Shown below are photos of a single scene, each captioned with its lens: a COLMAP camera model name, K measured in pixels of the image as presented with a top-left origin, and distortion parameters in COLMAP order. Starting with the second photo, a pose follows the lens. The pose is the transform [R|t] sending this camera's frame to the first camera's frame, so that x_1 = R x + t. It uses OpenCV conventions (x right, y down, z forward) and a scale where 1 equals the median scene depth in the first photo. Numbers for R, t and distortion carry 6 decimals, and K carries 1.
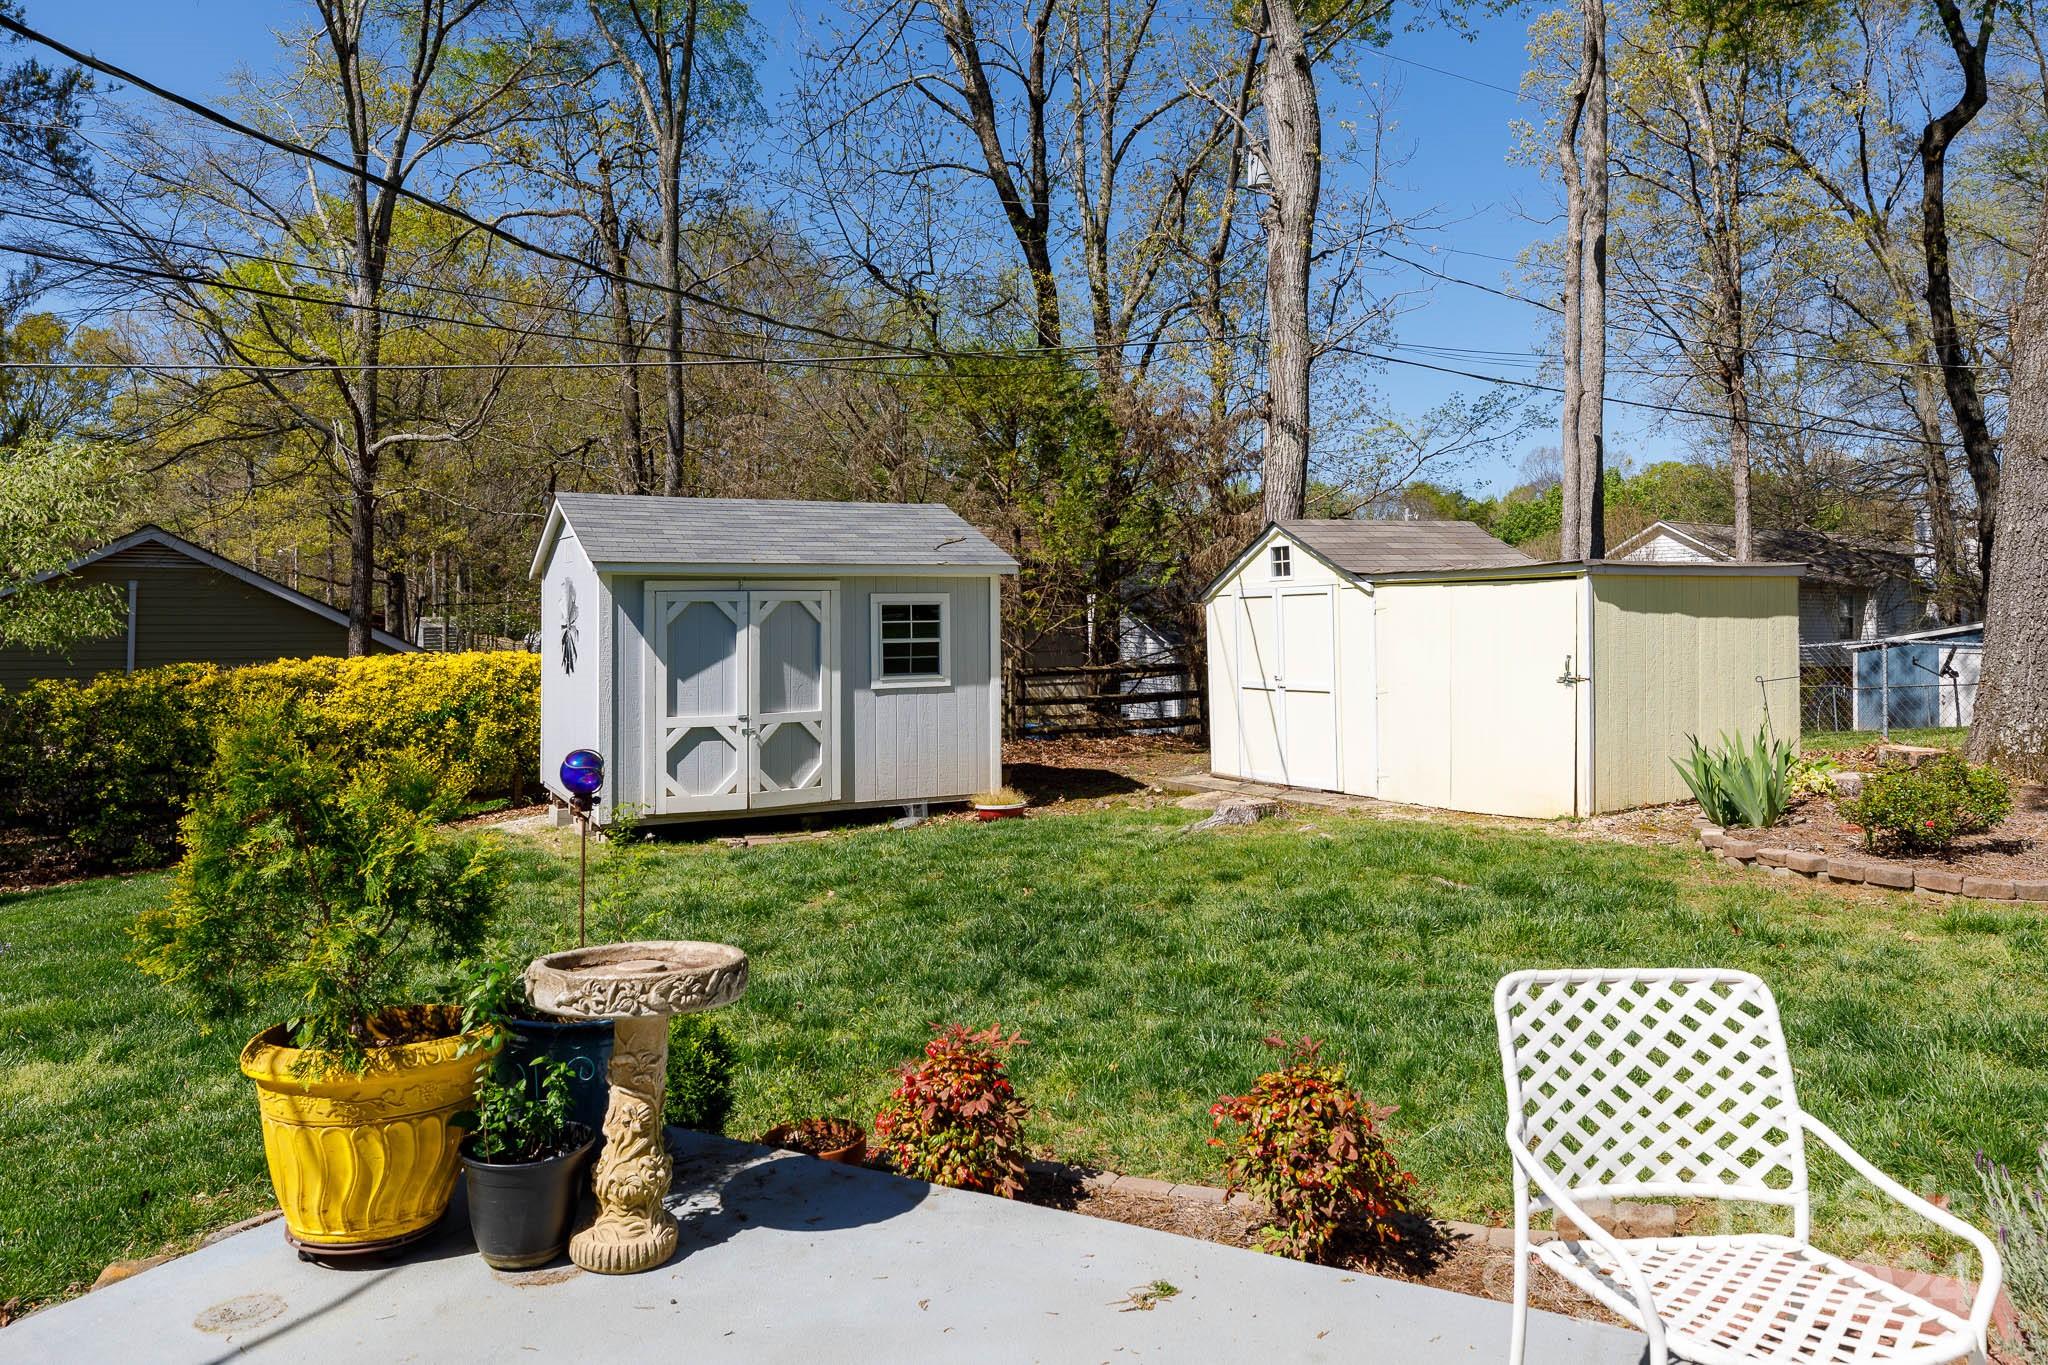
lens RADIAL K [[1405.9, 0, 1028.4], [0, 1405.9, 581.3], [0, 0, 1]] dist [0.008855, 0.005908]
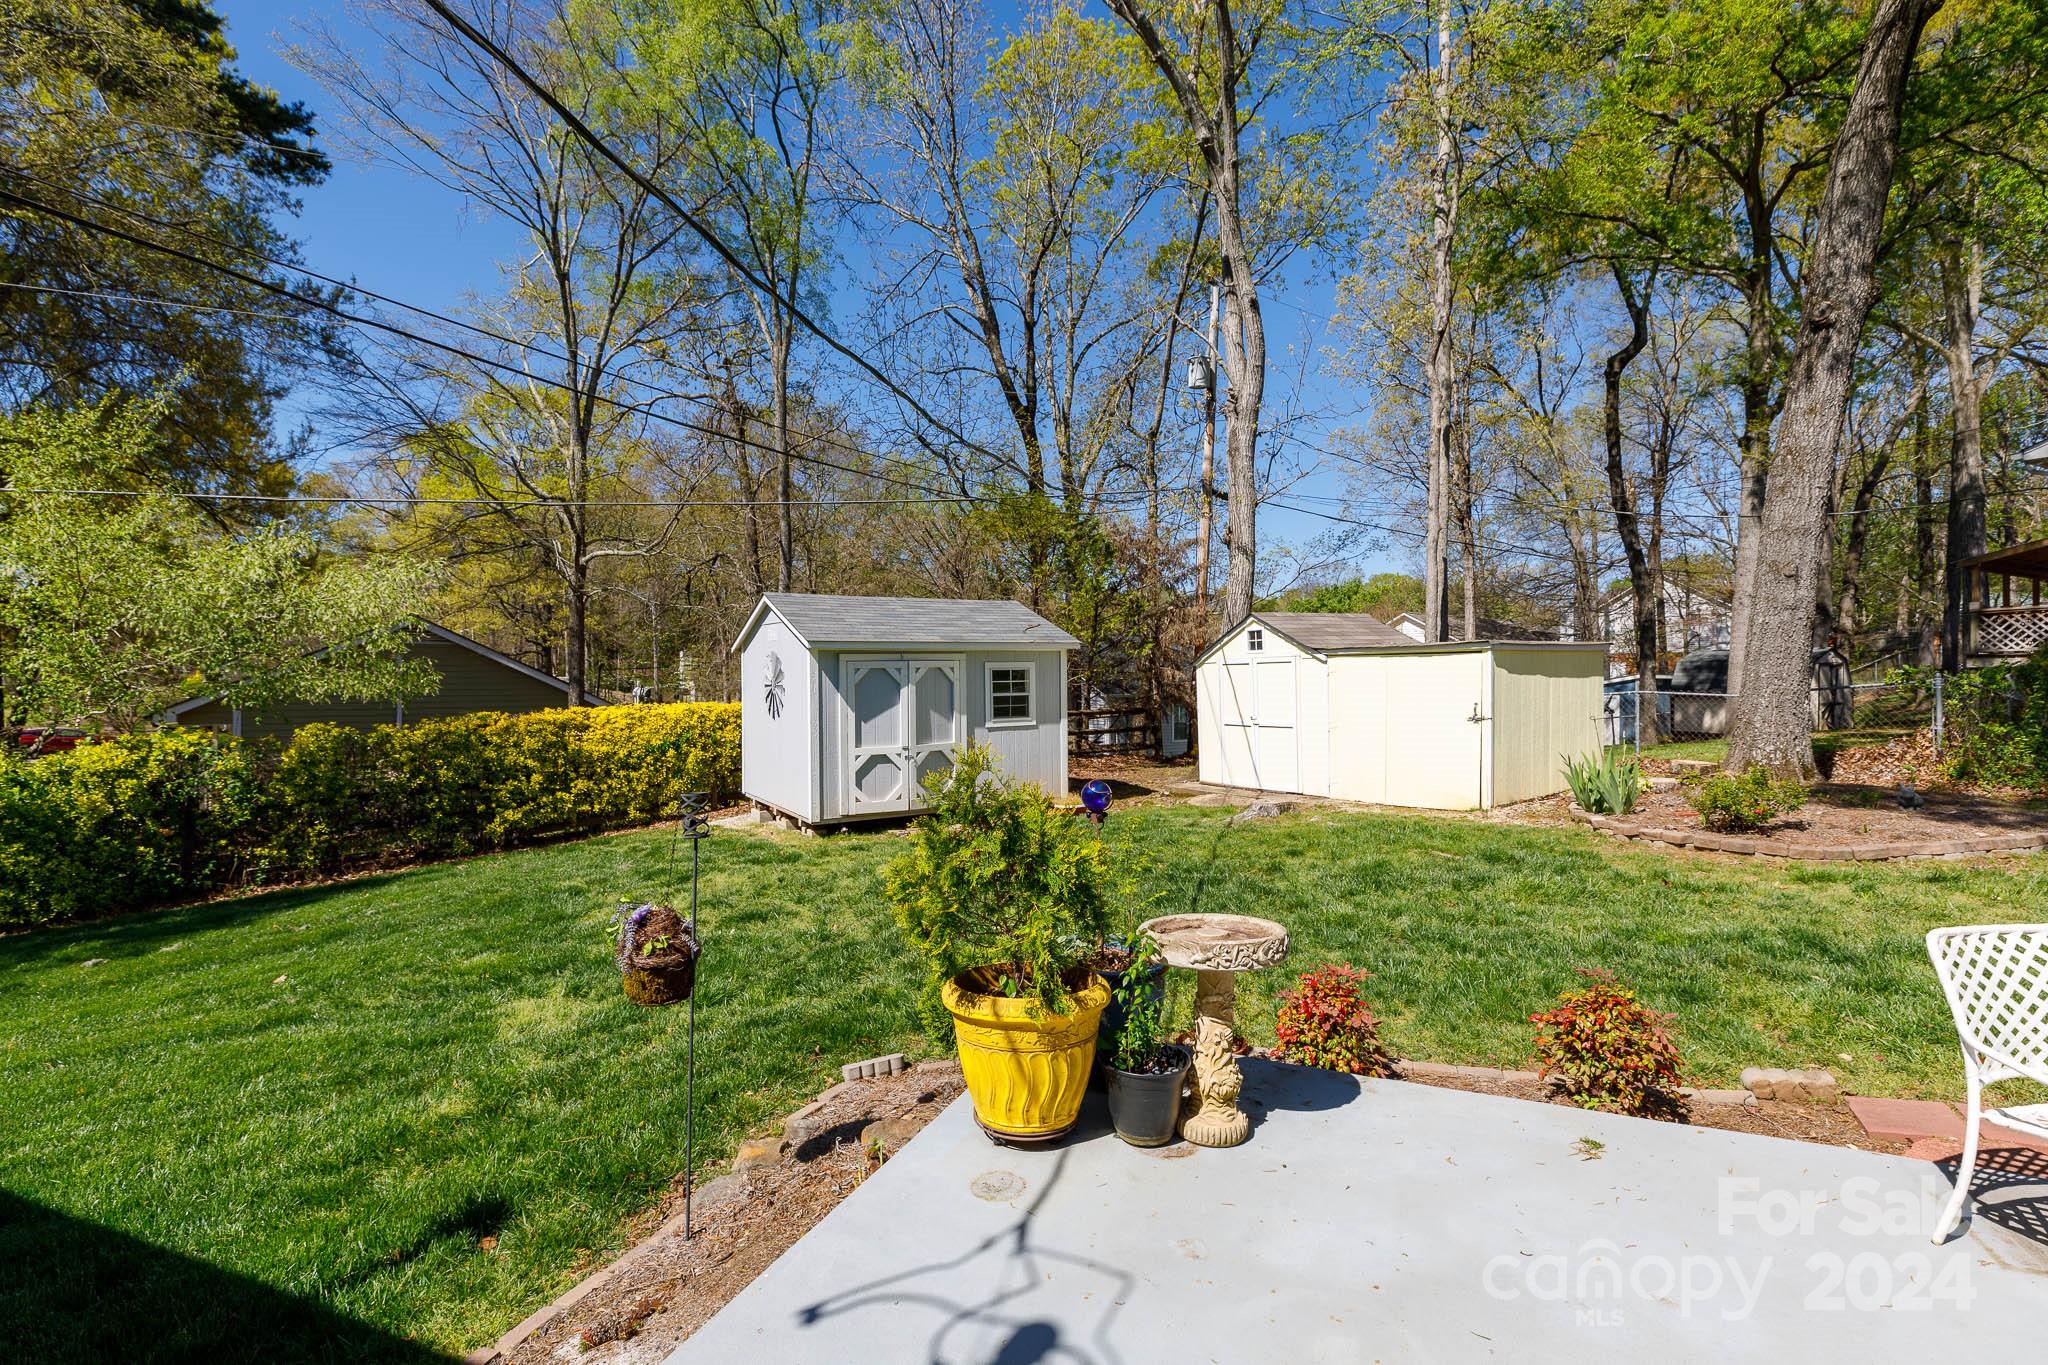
lens RADIAL K [[940.3, 0, 1022.4], [0, 940.3, 678.7], [0, 0, 1]] dist [0.005954, -0.000895]
pose [[0.997164, -0.003047, 0.075193, -0.138189], [0.000823, 0.999562, 0.029591, -0.003076], [-0.075250, -0.029445, 0.996730, 0.018843]]
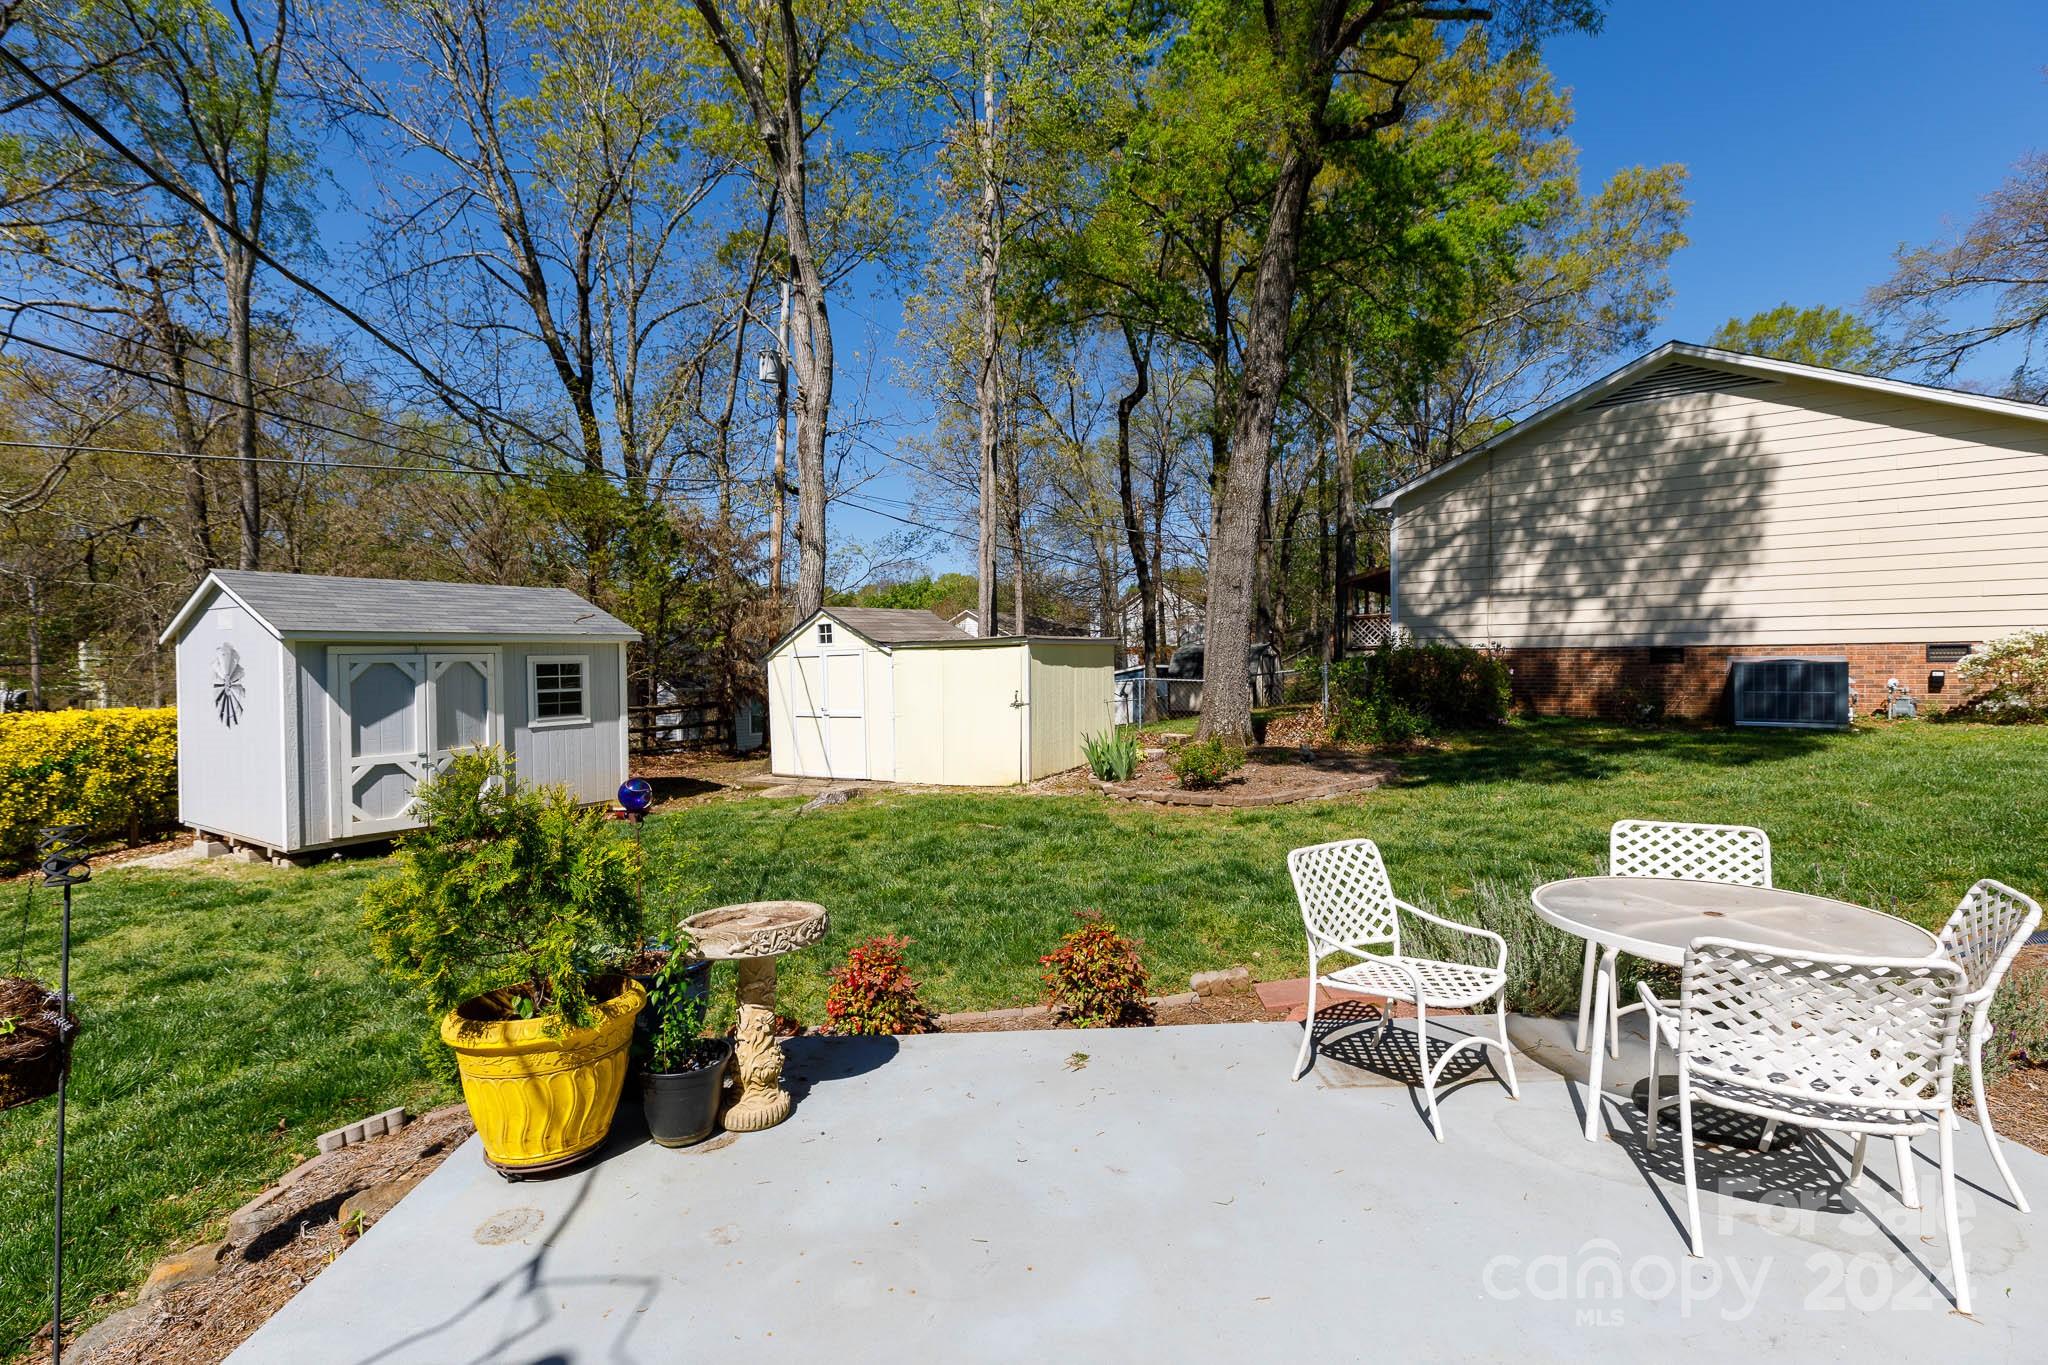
lens RADIAL K [[922.6, 0, 1024.8], [0, 922.6, 669.4], [0, 0, 1]] dist [0.006125, -0.000214]
pose [[0.868038, -0.011685, 0.496360, -0.129175], [-0.002298, 0.999618, 0.027551, -0.003298], [-0.496492, -0.025056, 0.867680, 0.010780]]
